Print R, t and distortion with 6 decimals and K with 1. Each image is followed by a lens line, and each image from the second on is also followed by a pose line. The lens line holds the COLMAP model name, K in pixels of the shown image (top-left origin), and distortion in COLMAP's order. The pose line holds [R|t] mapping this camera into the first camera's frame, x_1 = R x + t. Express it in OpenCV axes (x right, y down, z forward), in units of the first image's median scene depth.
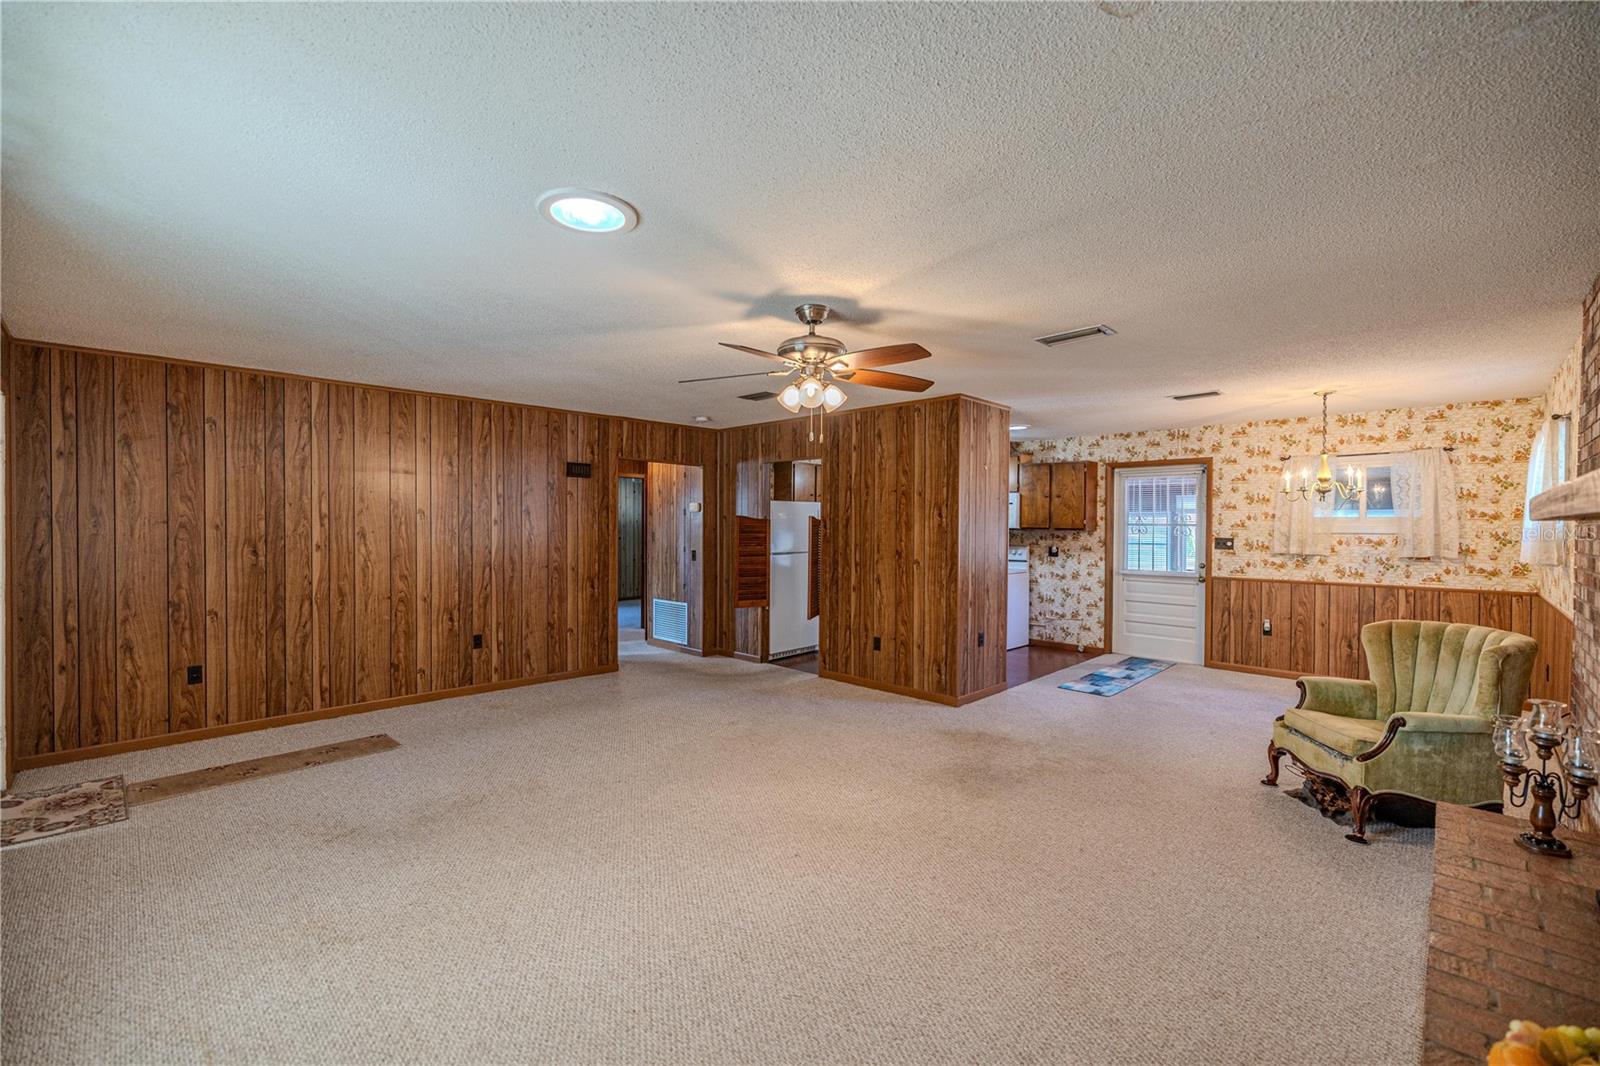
lens RADIAL K [[670.6, 0, 793.9], [0, 670.6, 536.8], [0, 0, 1]] dist [0.000596, -0.000007]
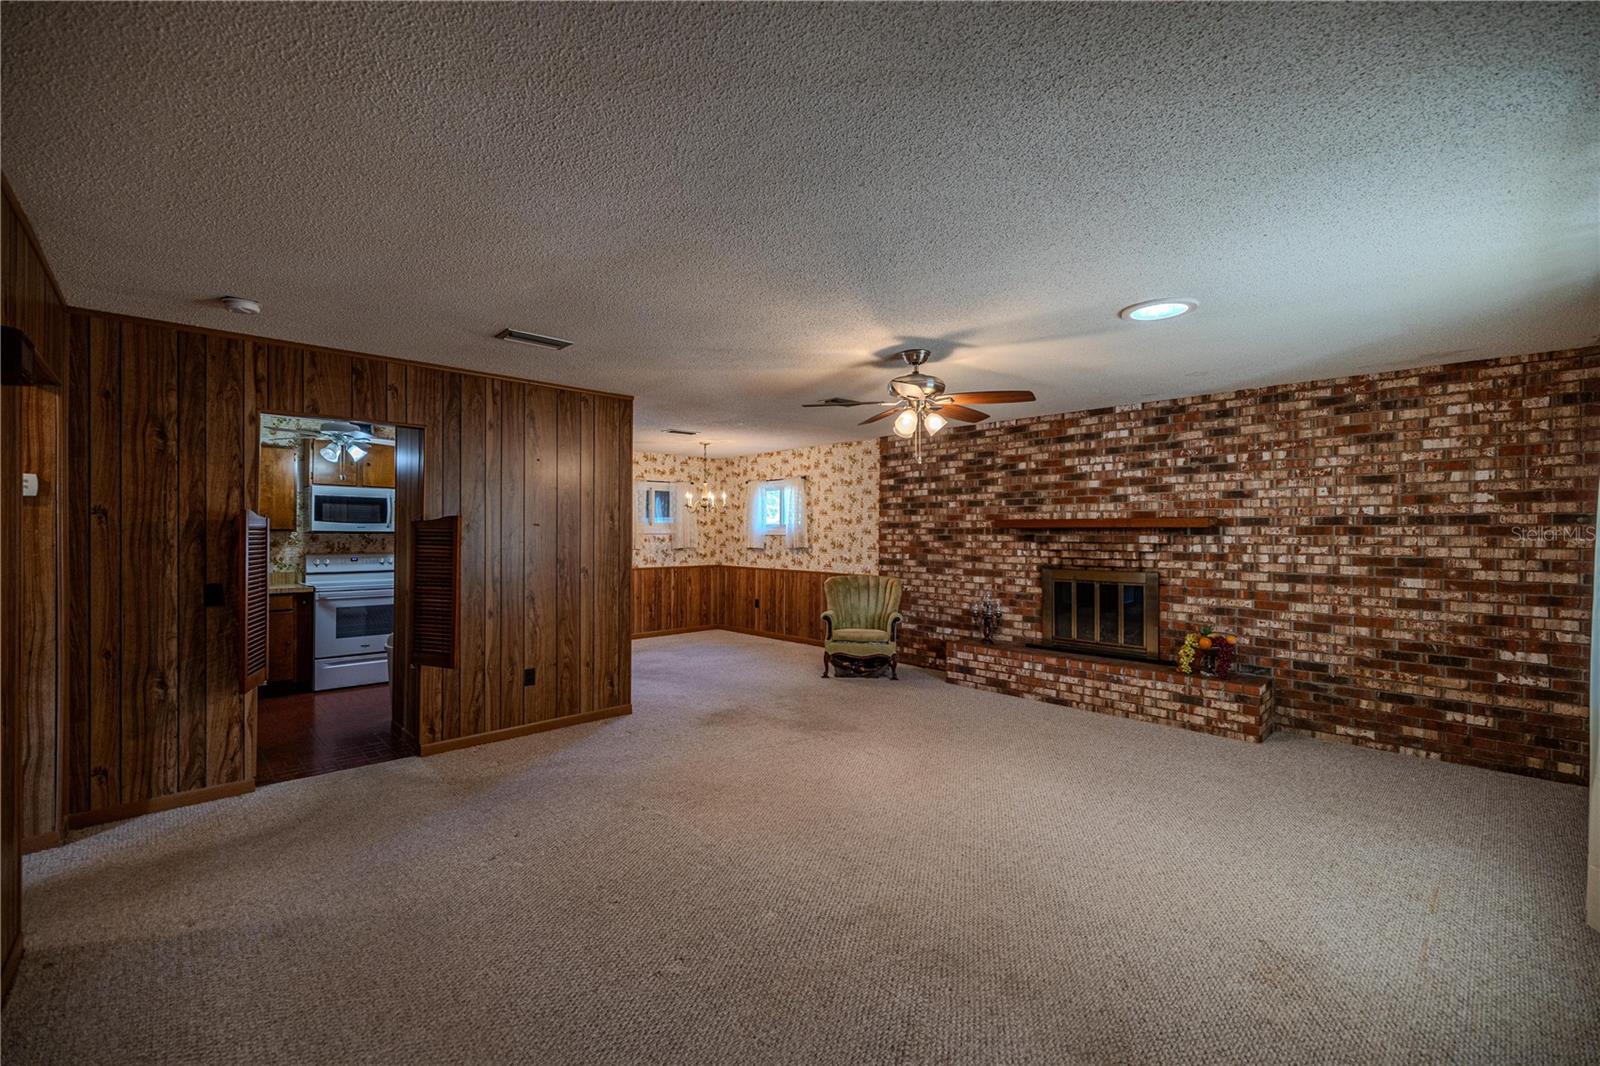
lens RADIAL K [[666.9, 0, 800.0], [0, 666.9, 533.0], [0, 0, 1]] dist [-0.007182, -0.000013]
pose [[0.026432, -0.007239, 0.999624, -0.535901], [0.014789, 0.999867, 0.006849, -0.010180], [-0.999541, 0.014602, 0.026536, 0.531824]]
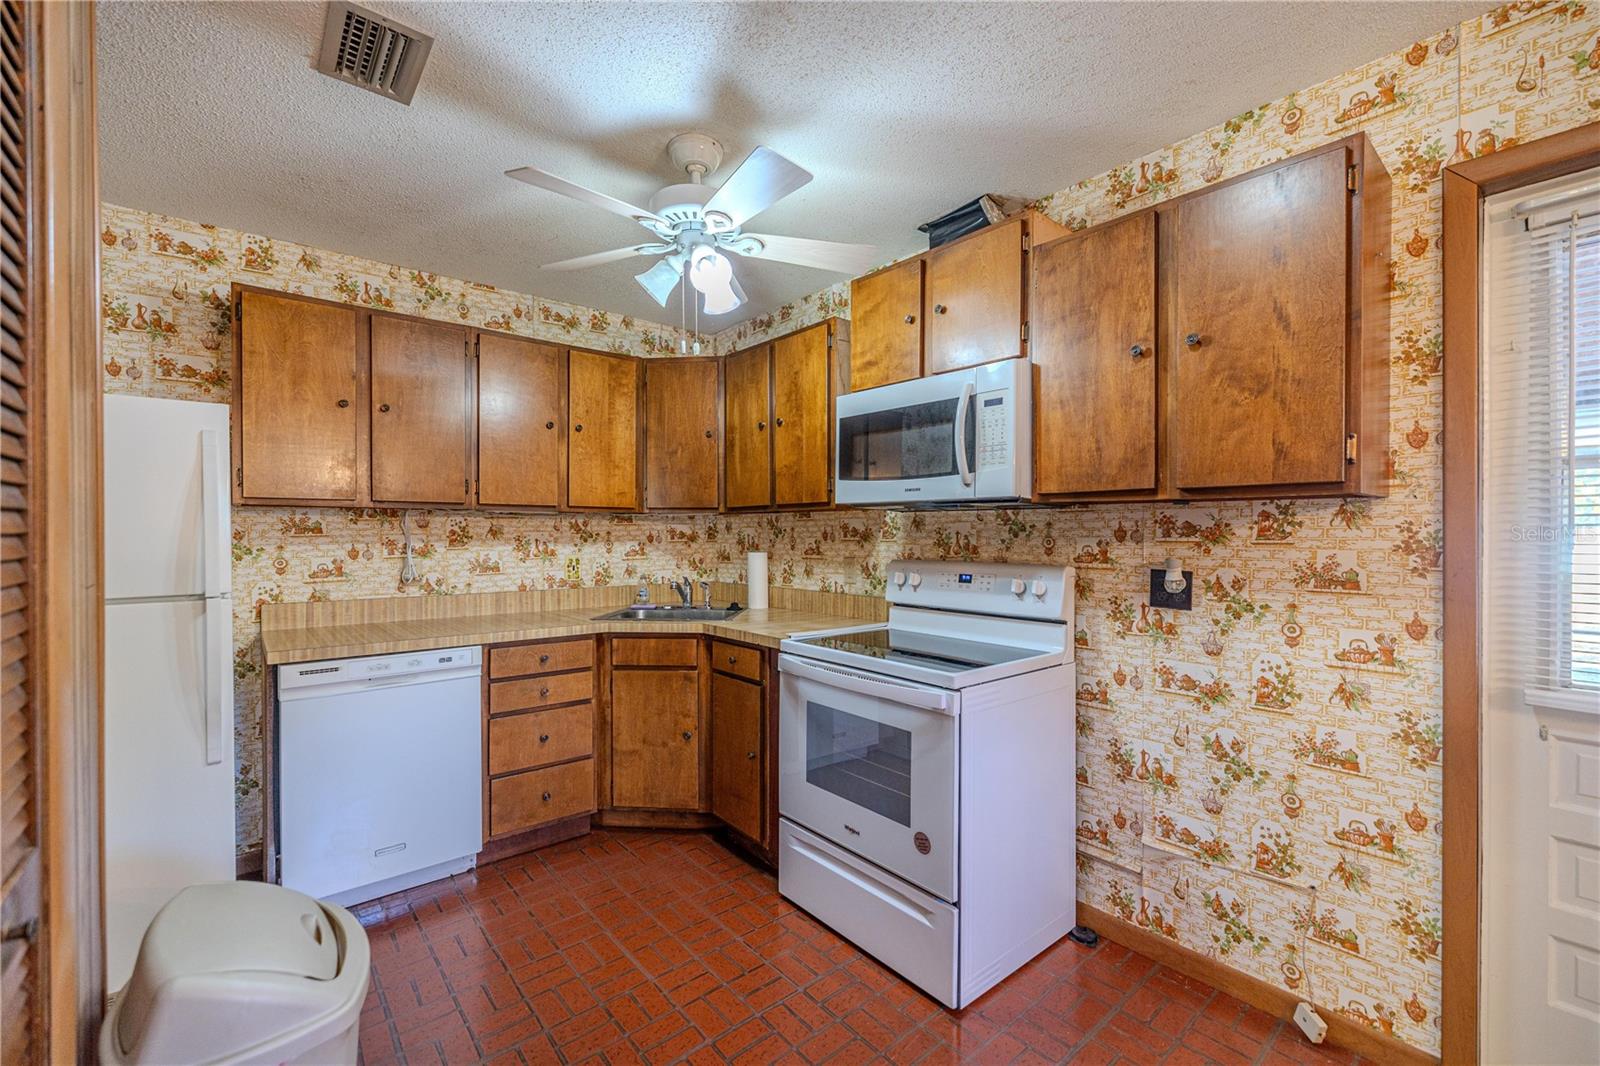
lens RADIAL K [[670.6, 0, 793.9], [0, 670.6, 536.8], [0, 0, 1]] dist [0.000596, -0.000007]
pose [[0.995181, -0.007101, -0.097801, 0.299555], [0.005947, 0.999909, -0.012093, 0.005414], [0.097878, 0.011453, 0.995133, 0.813250]]
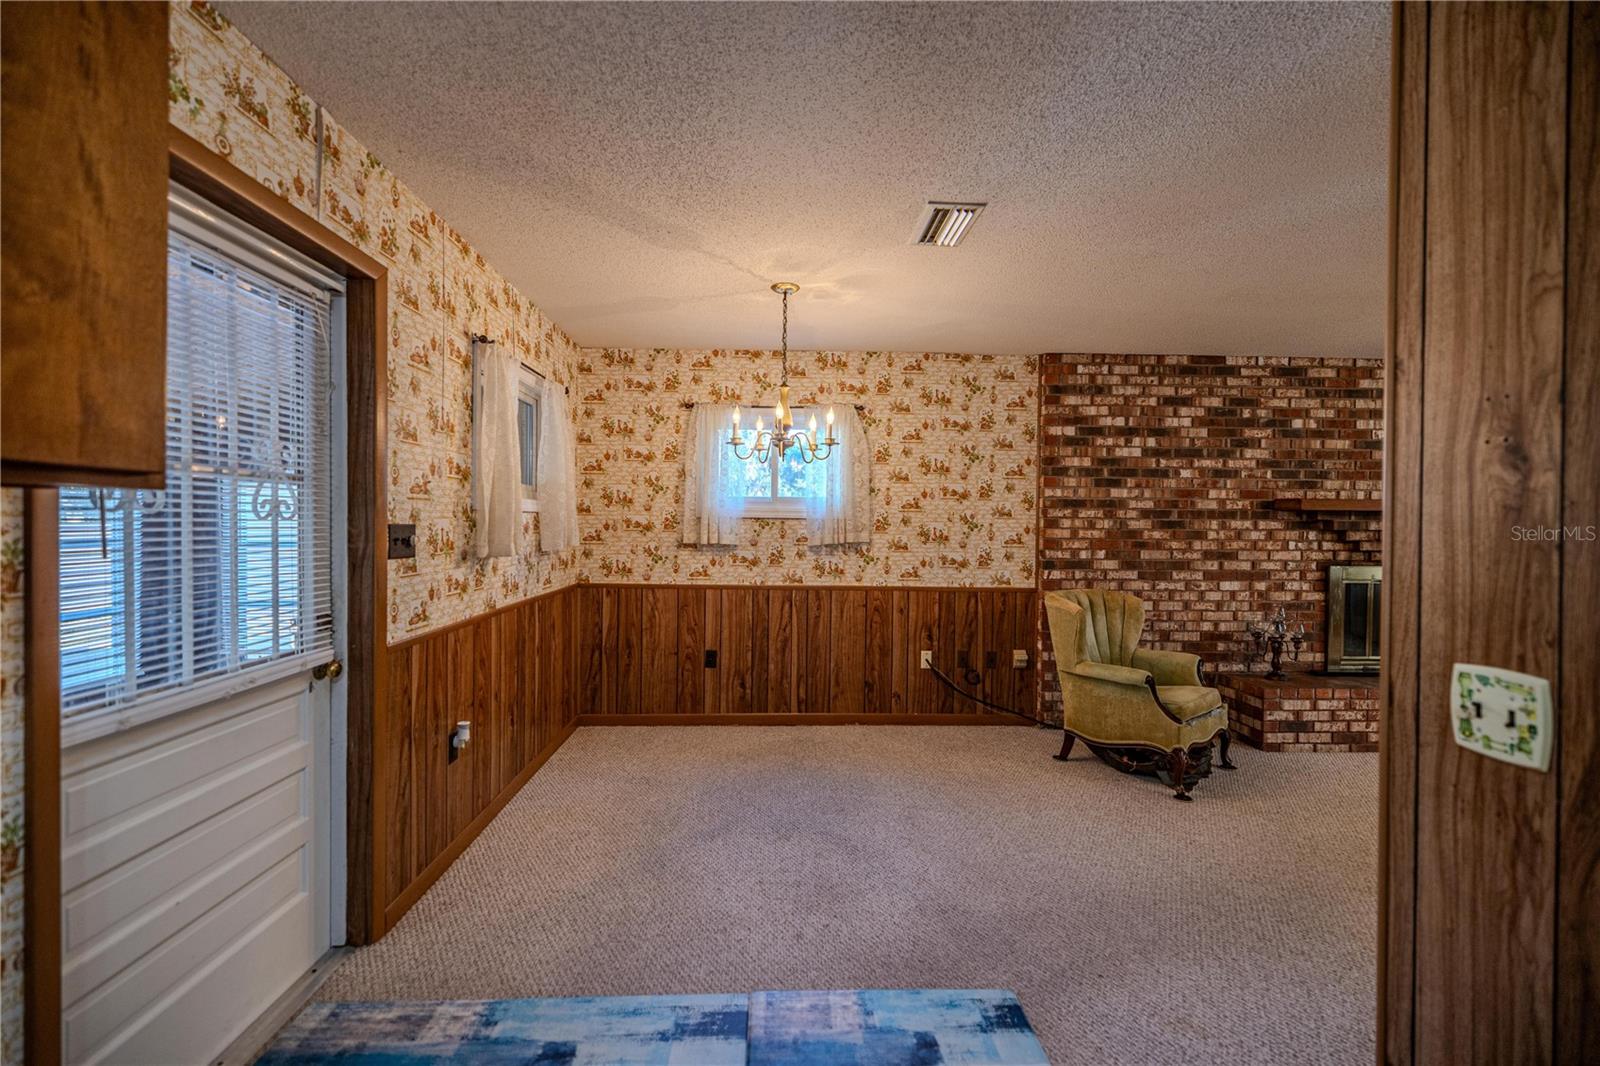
lens RADIAL K [[670.4, 0, 793.4], [0, 670.4, 529.9], [0, 0, 1]] dist [0.002040, -0.000136]
pose [[-0.729964, -0.021318, 0.683153, 0.252949], [-0.002567, 0.999592, 0.028449, -0.005236], [-0.683481, 0.019013, -0.729721, 1.042750]]
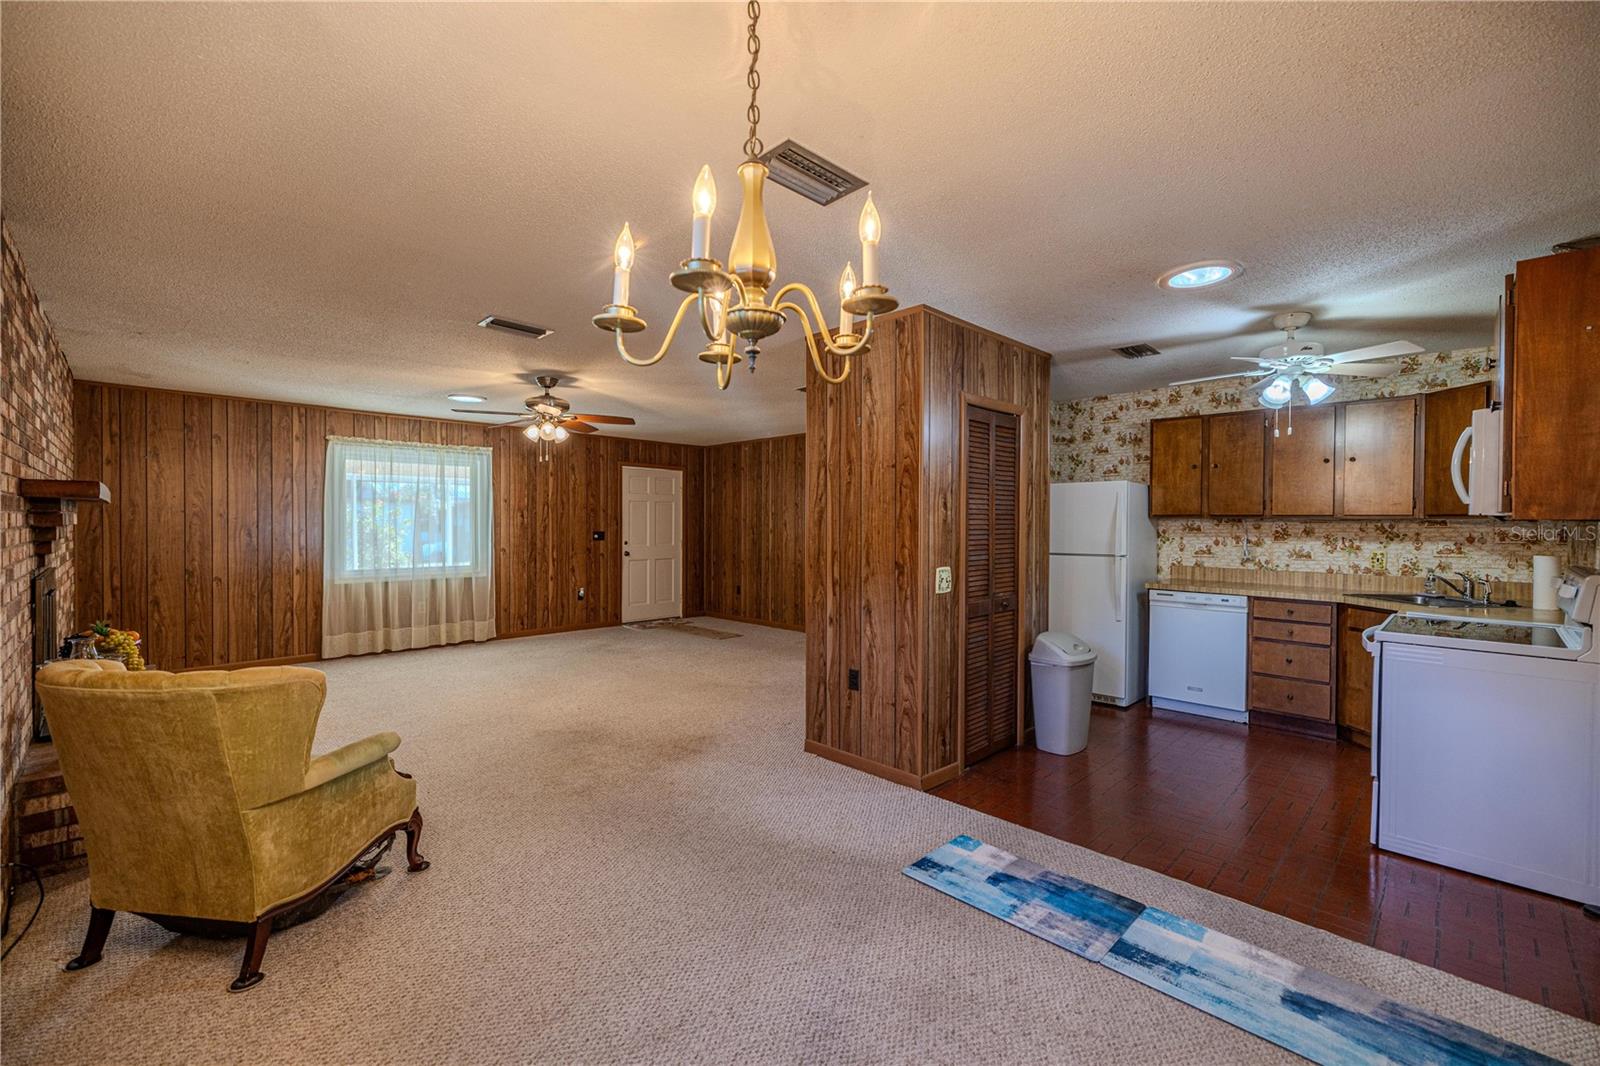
lens RADIAL K [[670.6, 0, 793.9], [0, 670.6, 536.8], [0, 0, 1]] dist [0.000596, -0.000007]
pose [[-0.010055, 0.018262, -0.999783, 0.732738], [-0.021820, 0.999591, 0.018478, -0.000662], [0.999711, 0.022001, -0.009652, 0.730253]]
